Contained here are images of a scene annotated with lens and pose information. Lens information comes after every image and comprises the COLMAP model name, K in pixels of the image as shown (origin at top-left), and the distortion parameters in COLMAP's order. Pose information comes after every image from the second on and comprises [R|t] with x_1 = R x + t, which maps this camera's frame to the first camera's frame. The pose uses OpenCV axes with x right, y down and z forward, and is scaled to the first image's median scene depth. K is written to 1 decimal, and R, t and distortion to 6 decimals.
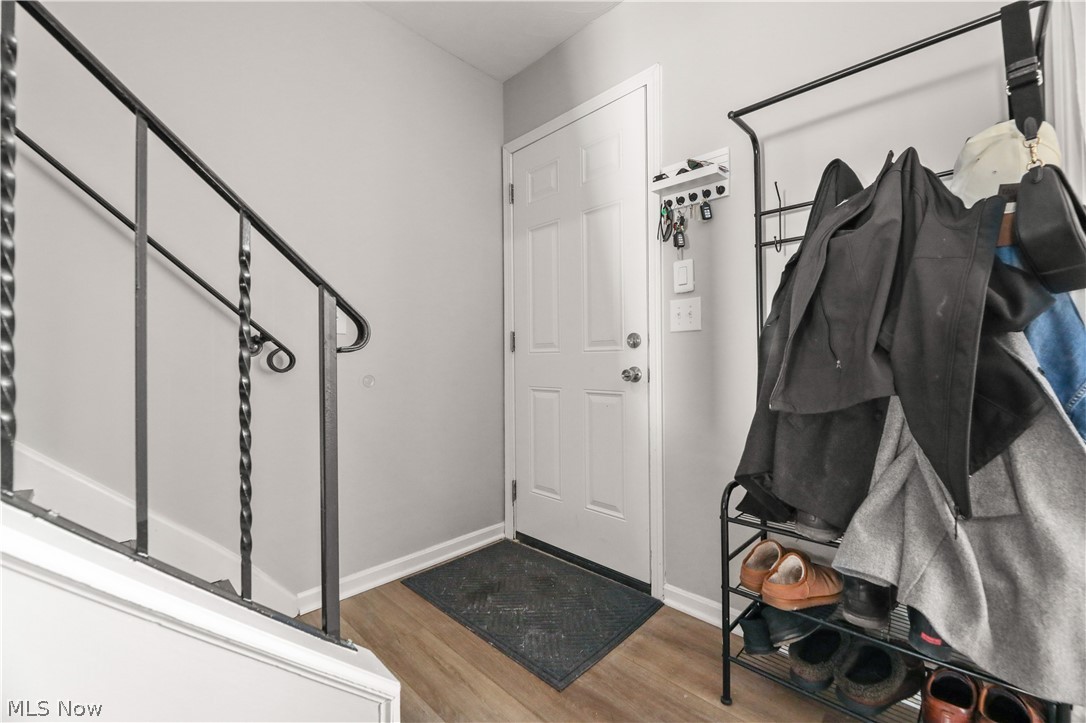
lens RADIAL K [[440.5, 0, 545.3], [0, 440.5, 354.4], [0, 0, 1]] dist [-0.001302, -0.004182]
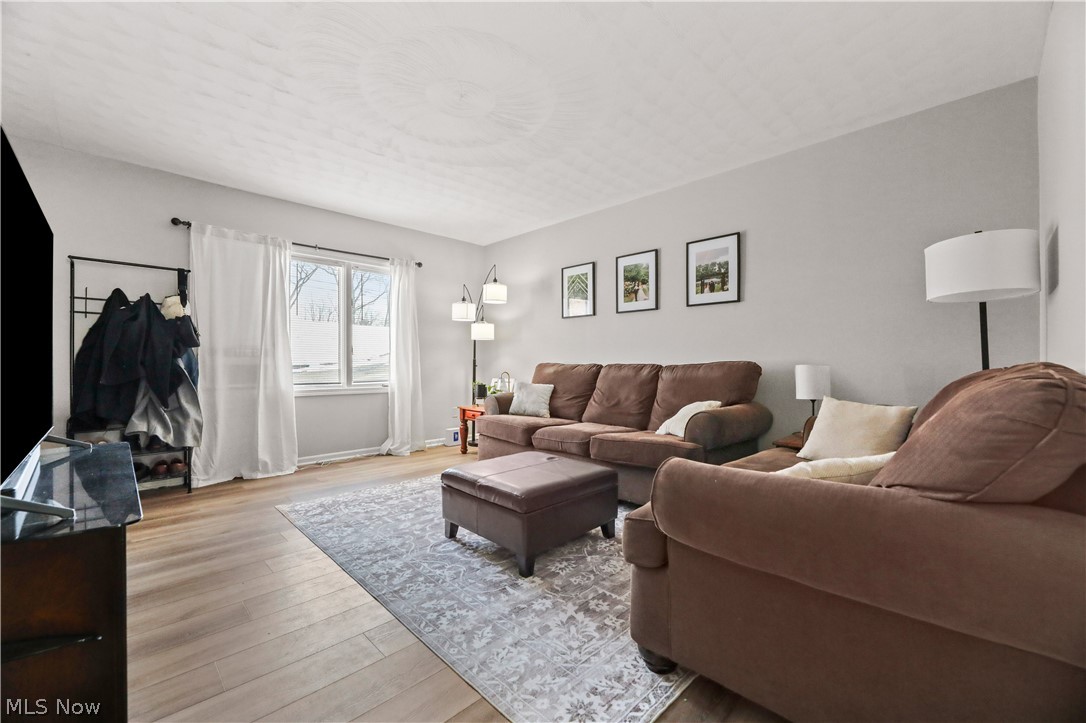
lens RADIAL K [[440.6, 0, 543.2], [0, 440.6, 367.1], [0, 0, 1]] dist [-0.001805, -0.003753]
pose [[0.027342, -0.003883, 0.999619, -2.349297], [-0.015955, 0.999863, 0.004320, -0.037228], [-0.999499, -0.016067, 0.027276, -2.005900]]
